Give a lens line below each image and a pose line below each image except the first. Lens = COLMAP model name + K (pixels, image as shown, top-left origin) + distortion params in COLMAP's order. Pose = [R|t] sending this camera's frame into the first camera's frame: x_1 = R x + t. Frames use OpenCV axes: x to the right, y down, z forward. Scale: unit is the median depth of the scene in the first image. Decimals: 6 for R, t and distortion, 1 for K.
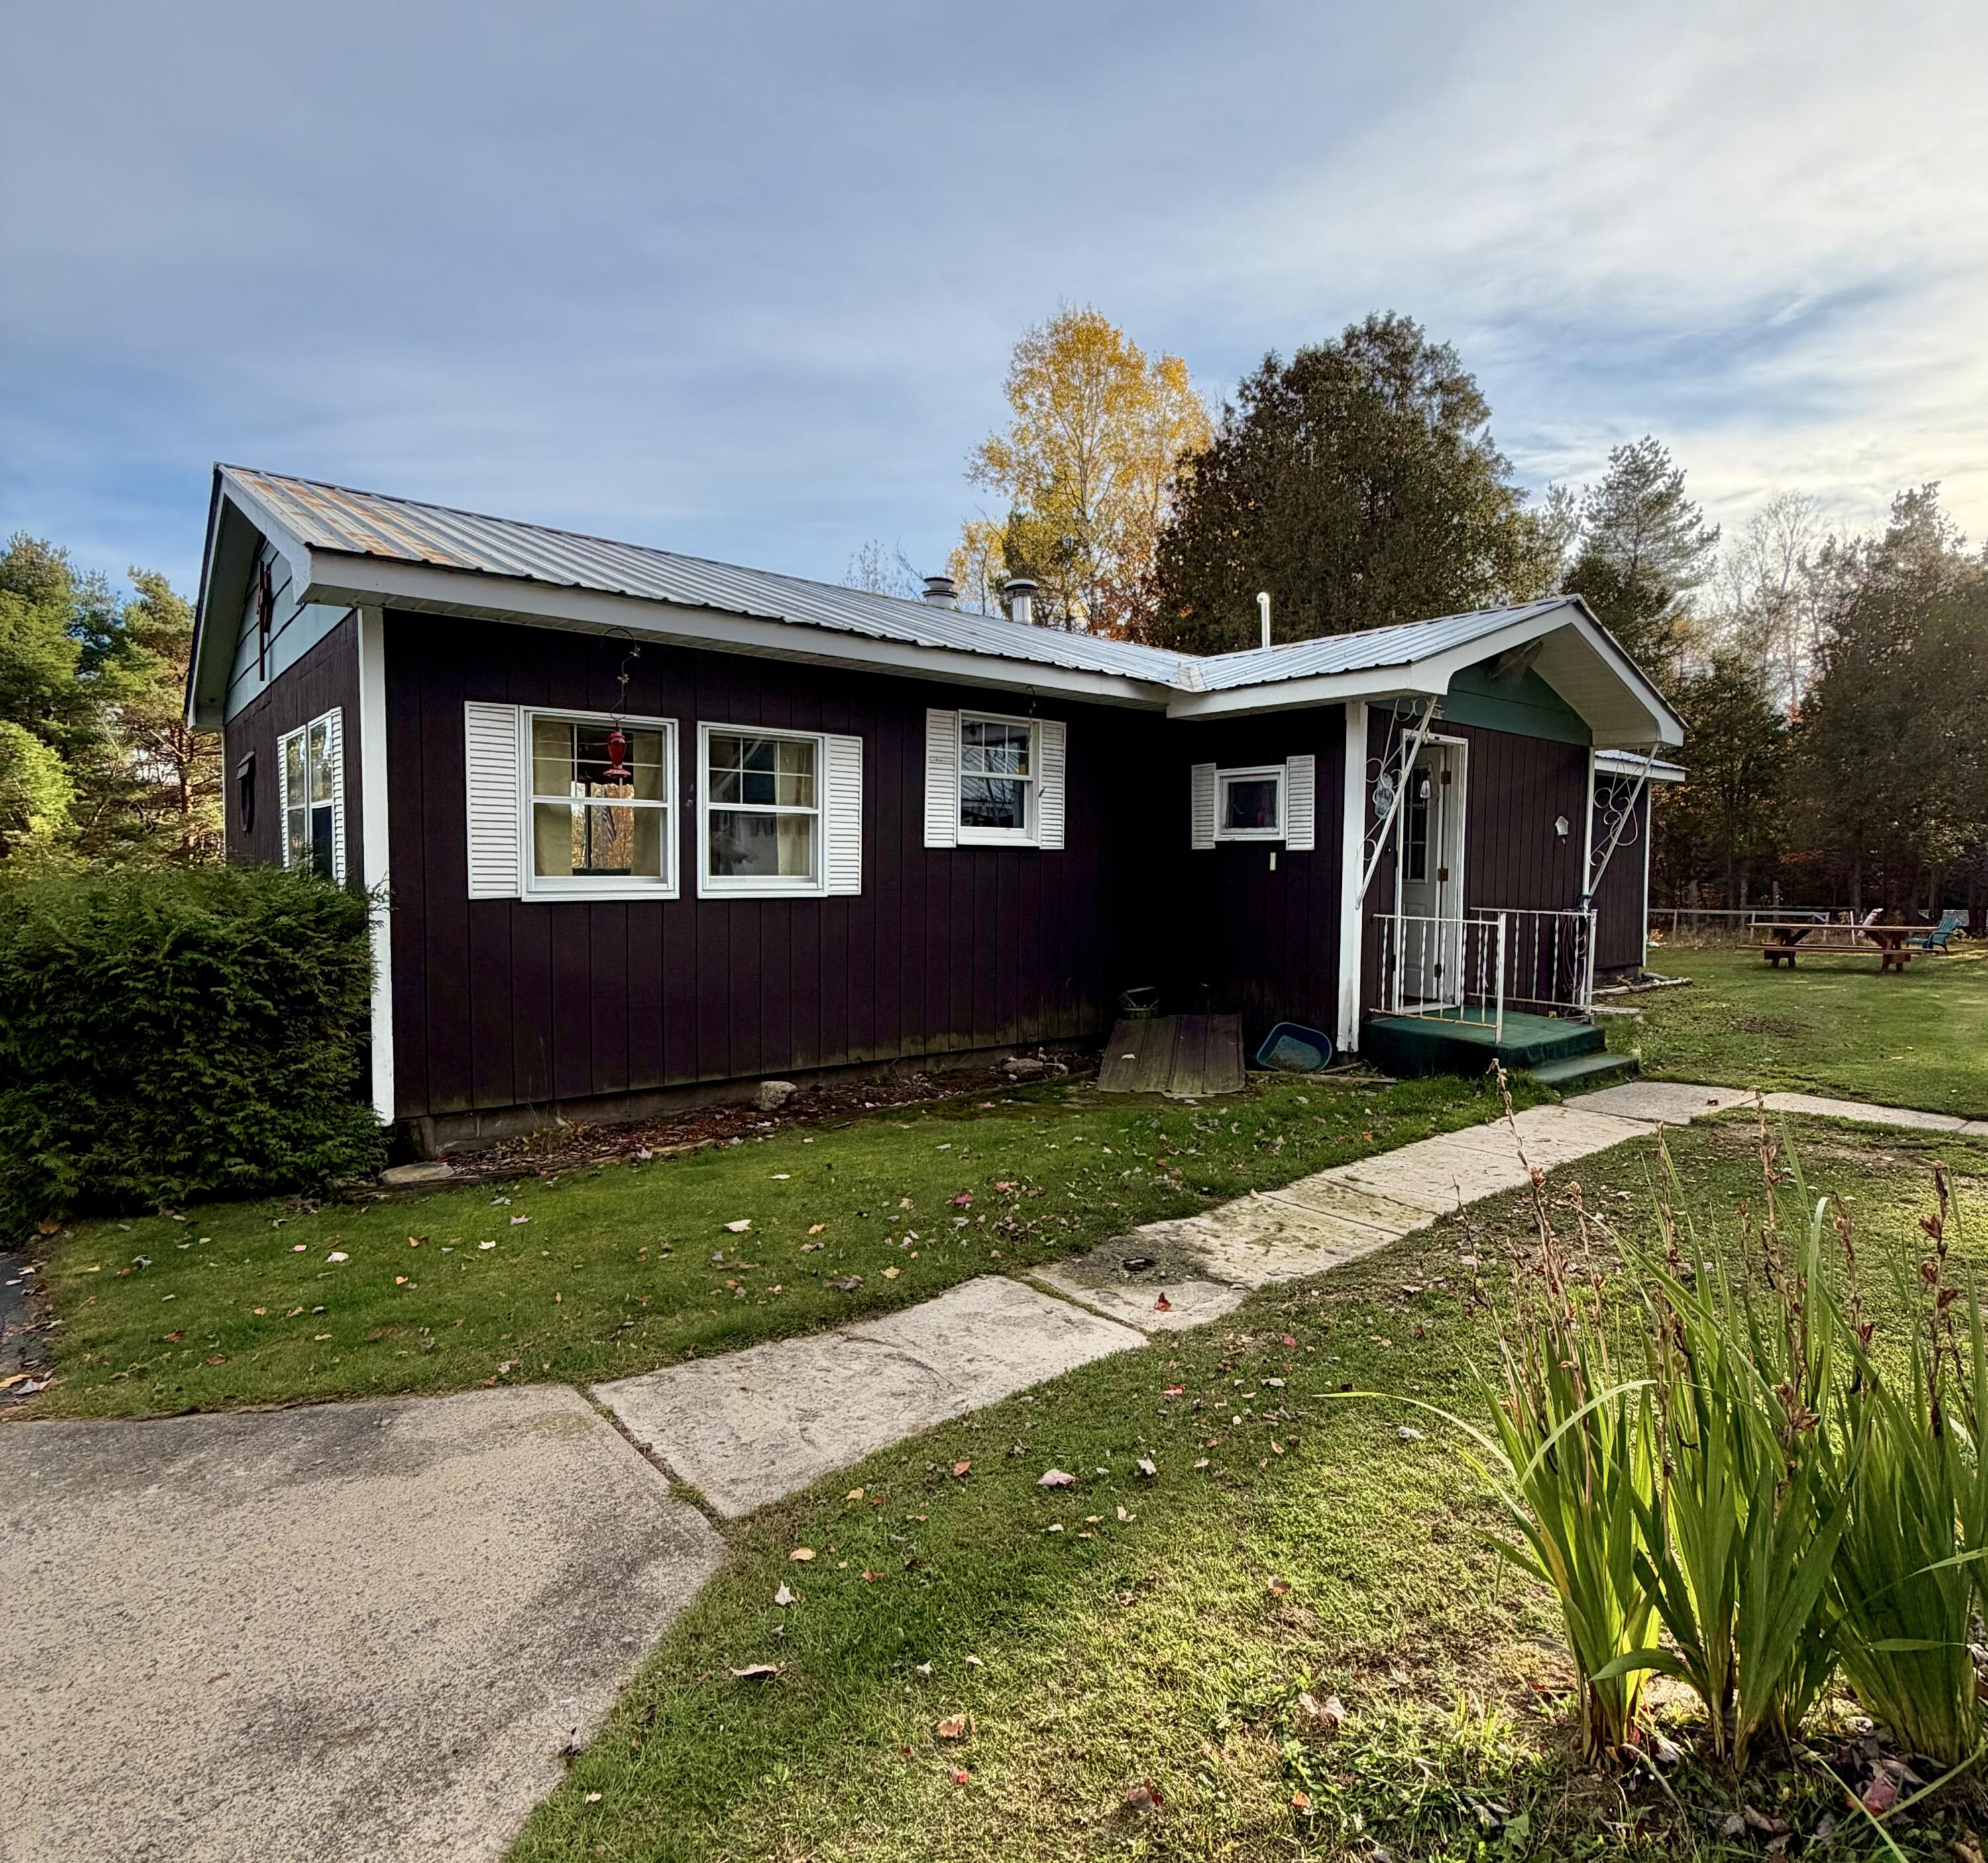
lens RADIAL K [[1105.5, 0, 1008.9], [0, 1105.5, 936.5], [0, 0, 1]] dist [-0.007699, -0.002509]
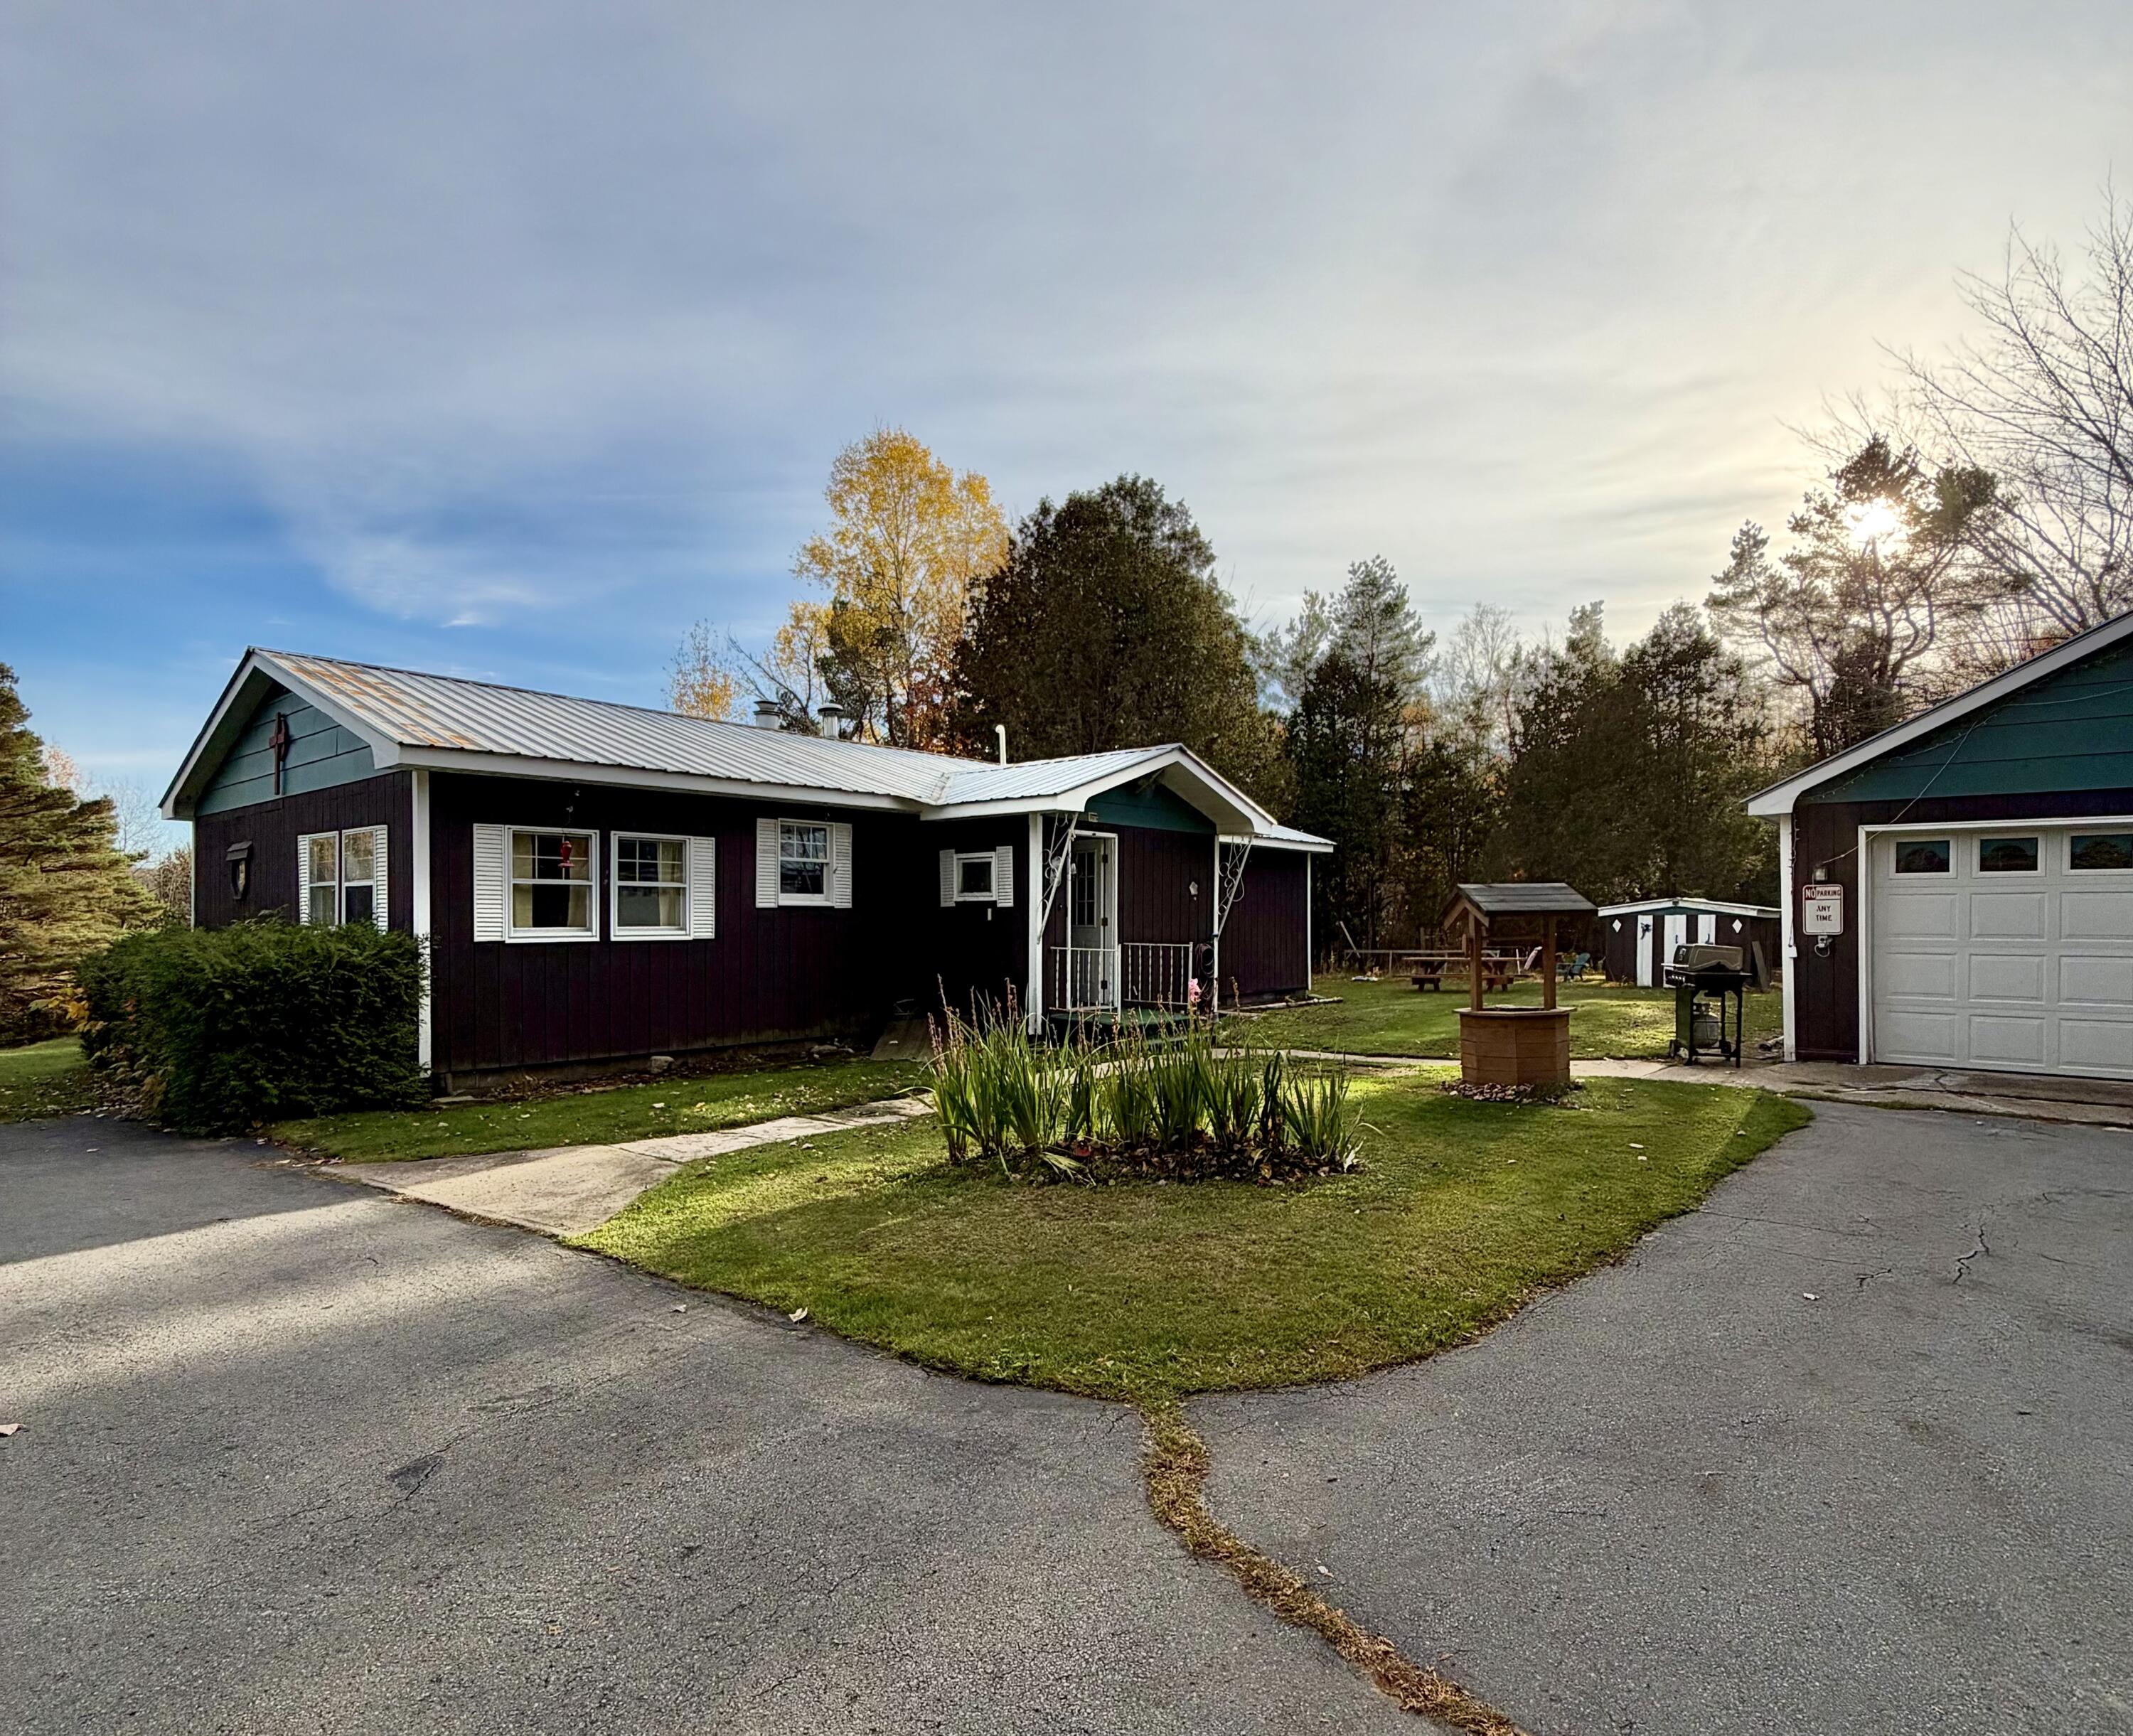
lens RADIAL K [[1153.0, 0, 1051.1], [0, 1153.0, 930.7], [0, 0, 1]] dist [-0.009872, 0.003215]
pose [[0.984714, -0.012726, 0.173711, 0.042931], [0.022385, 0.998303, -0.053760, 0.040731], [-0.172732, 0.056827, 0.983328, -0.563351]]
